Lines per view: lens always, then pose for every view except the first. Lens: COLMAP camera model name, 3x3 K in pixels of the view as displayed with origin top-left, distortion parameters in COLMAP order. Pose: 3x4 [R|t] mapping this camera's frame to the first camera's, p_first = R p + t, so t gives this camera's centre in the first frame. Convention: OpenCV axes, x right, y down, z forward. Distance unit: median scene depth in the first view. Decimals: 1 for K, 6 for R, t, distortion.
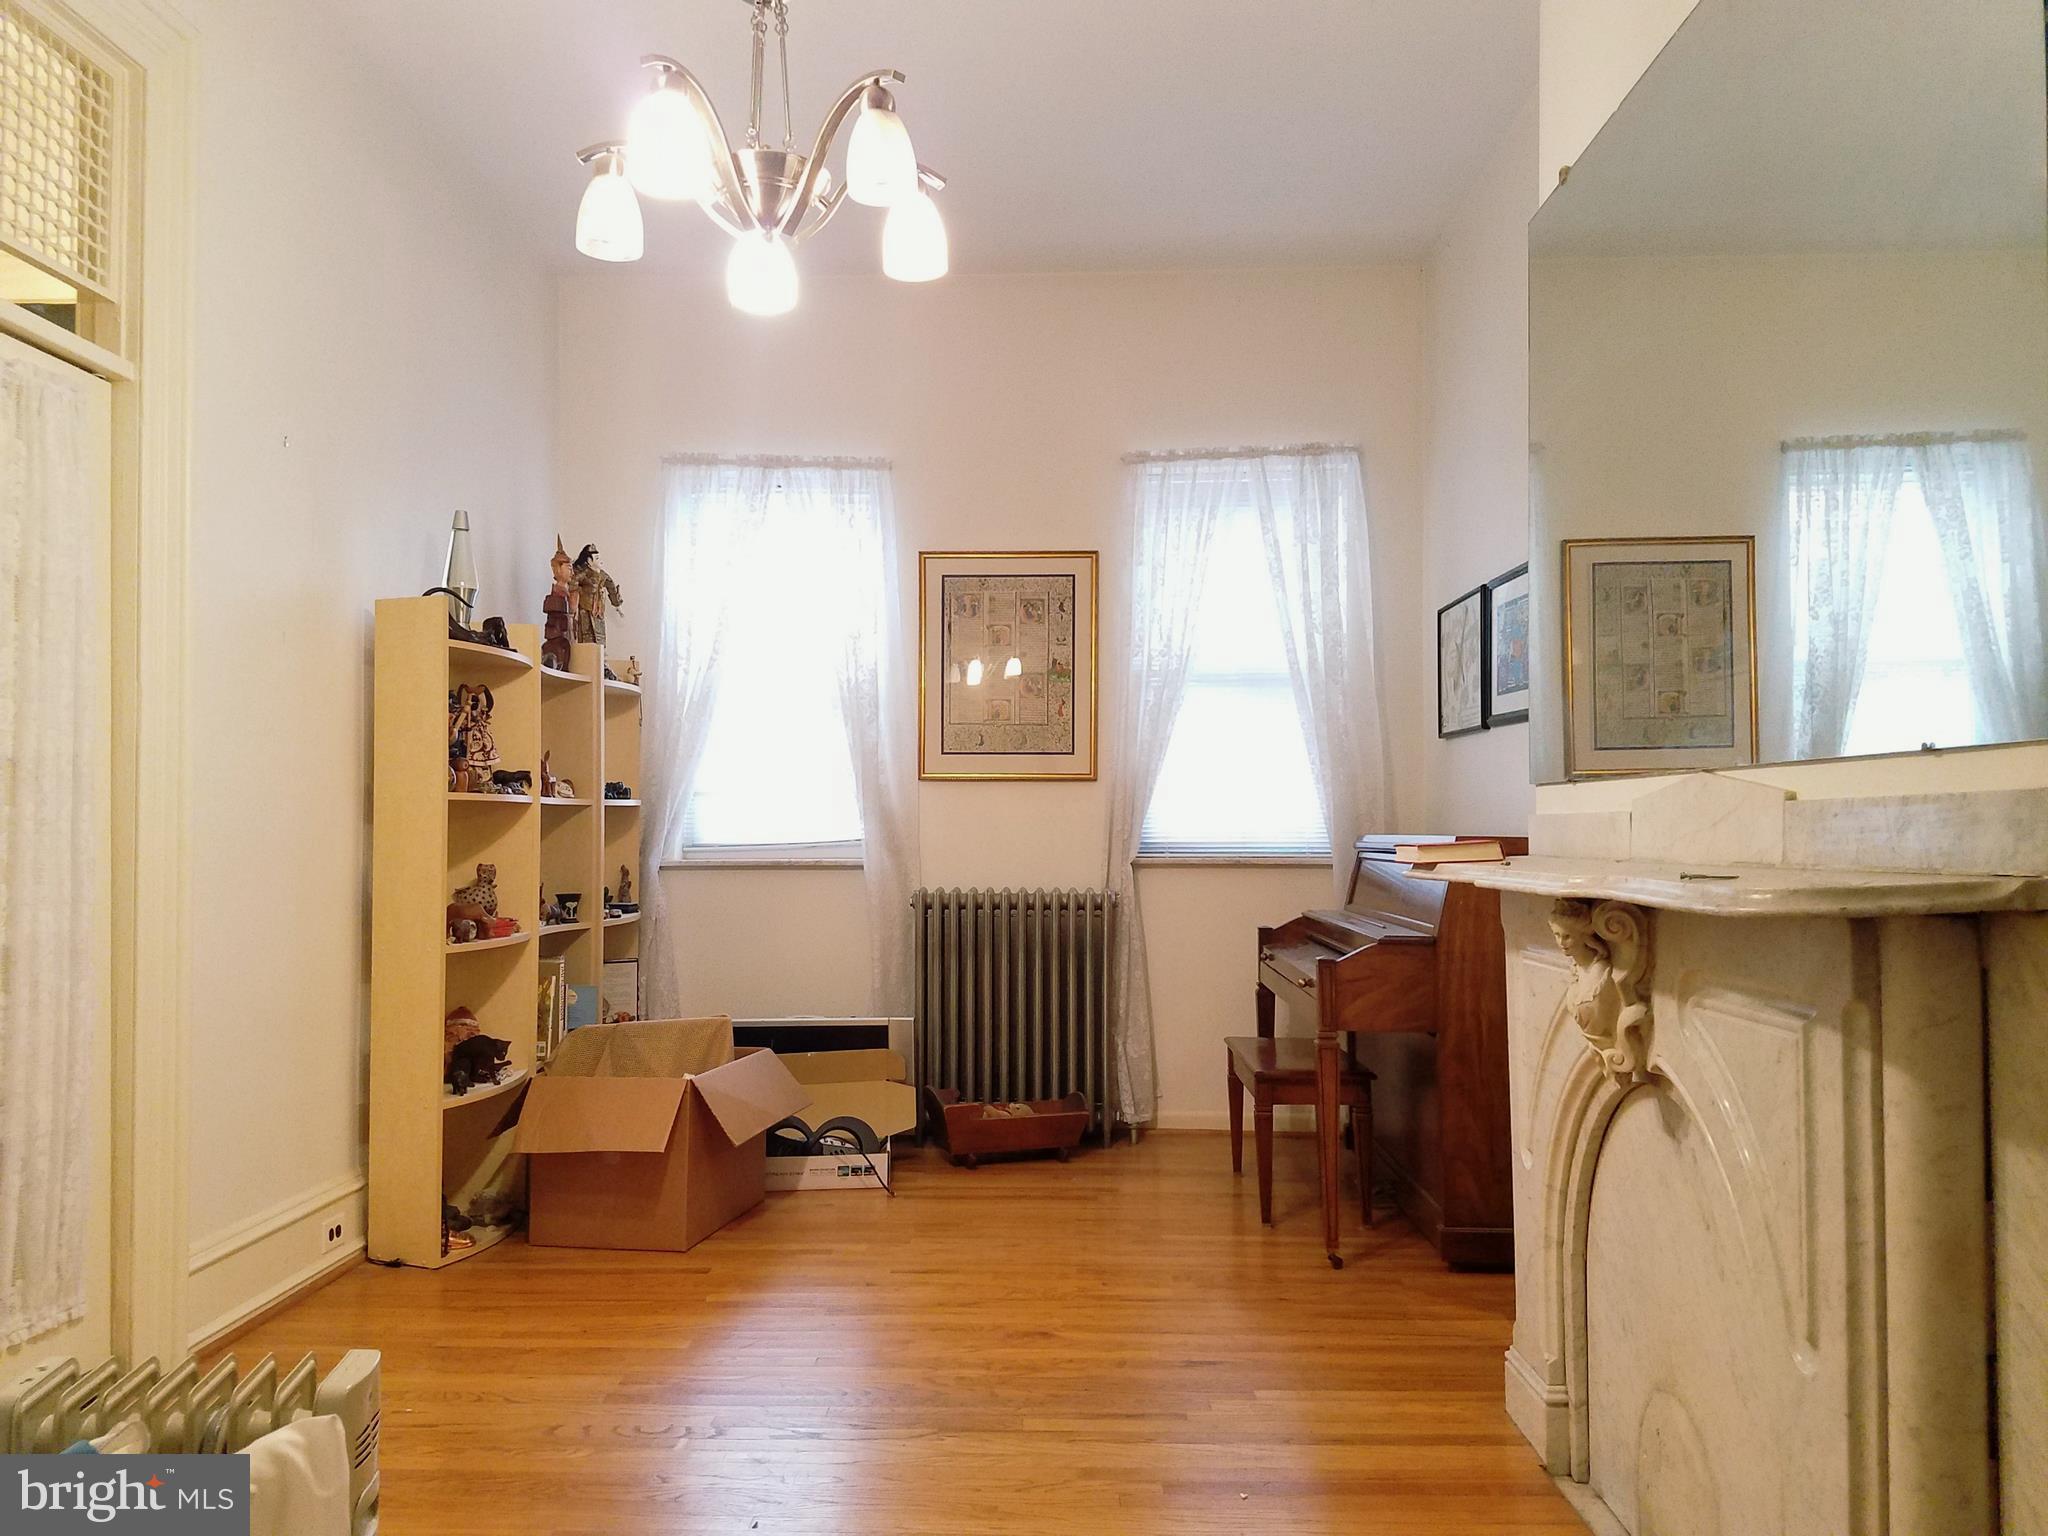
lens RADIAL K [[1607.0, 0, 1018.1], [0, 1607.0, 782.5], [0, 0, 1]] dist [0.241825, -0.424429]
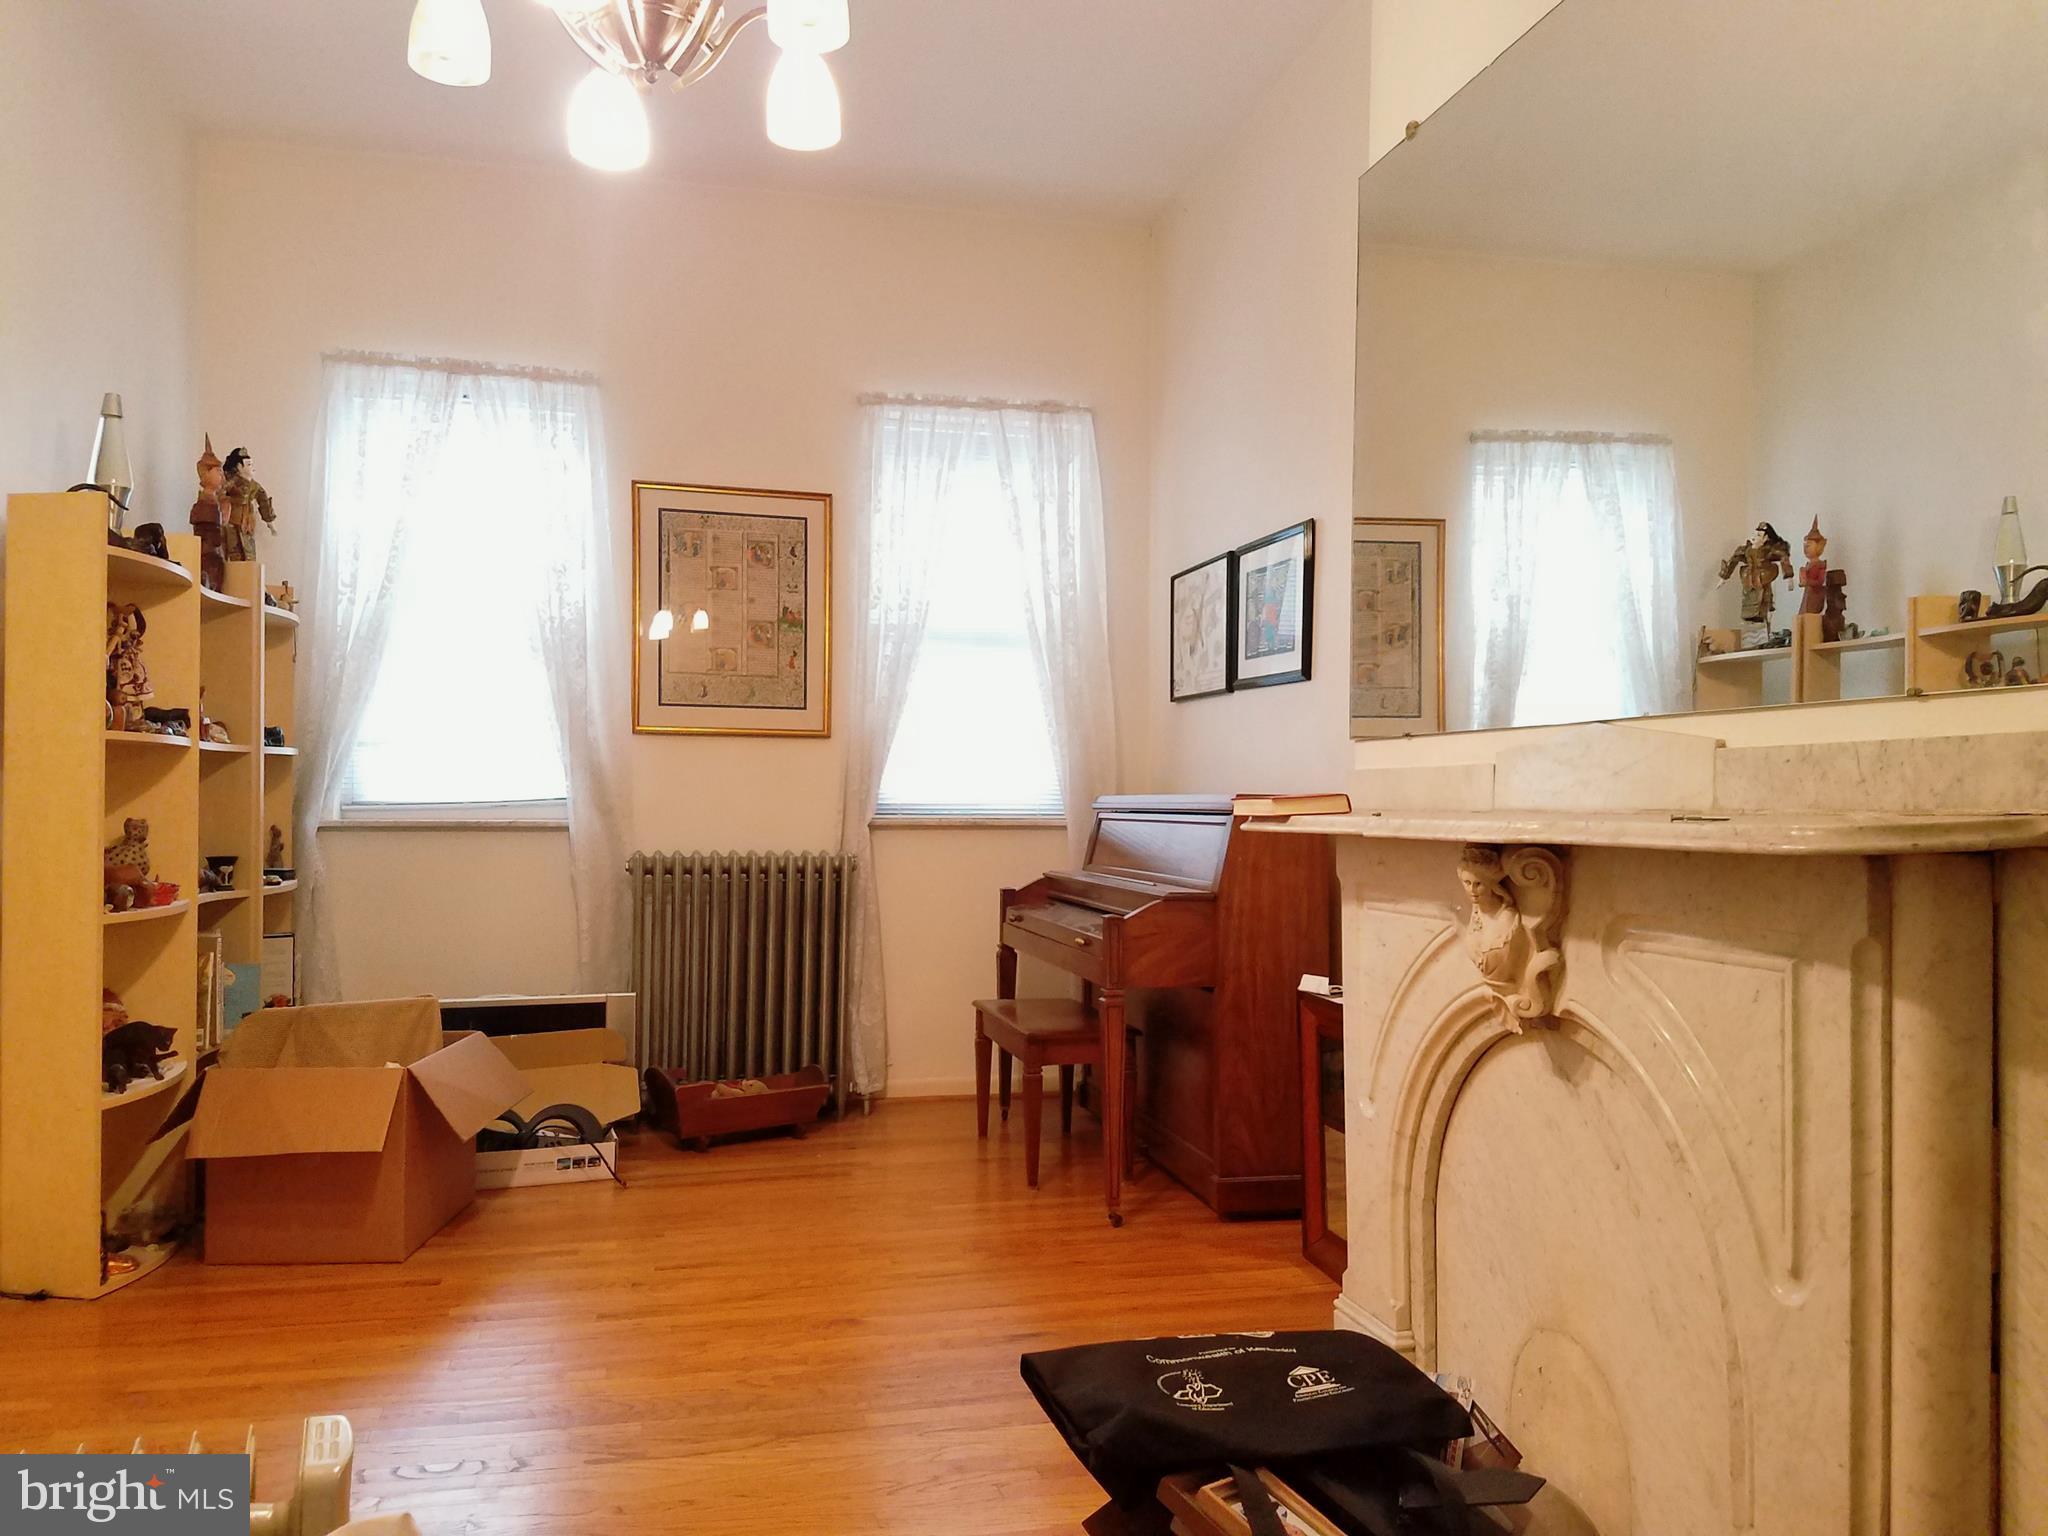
lens RADIAL K [[1594.3, 0, 1049.8], [0, 1594.3, 785.4], [0, 0, 1]] dist [0.284116, -0.549707]
pose [[0.962525, 0.010417, 0.270994, -0.097879], [-0.015463, 0.999744, 0.016490, 0.010991], [-0.270753, -0.020063, 0.962440, 0.061656]]
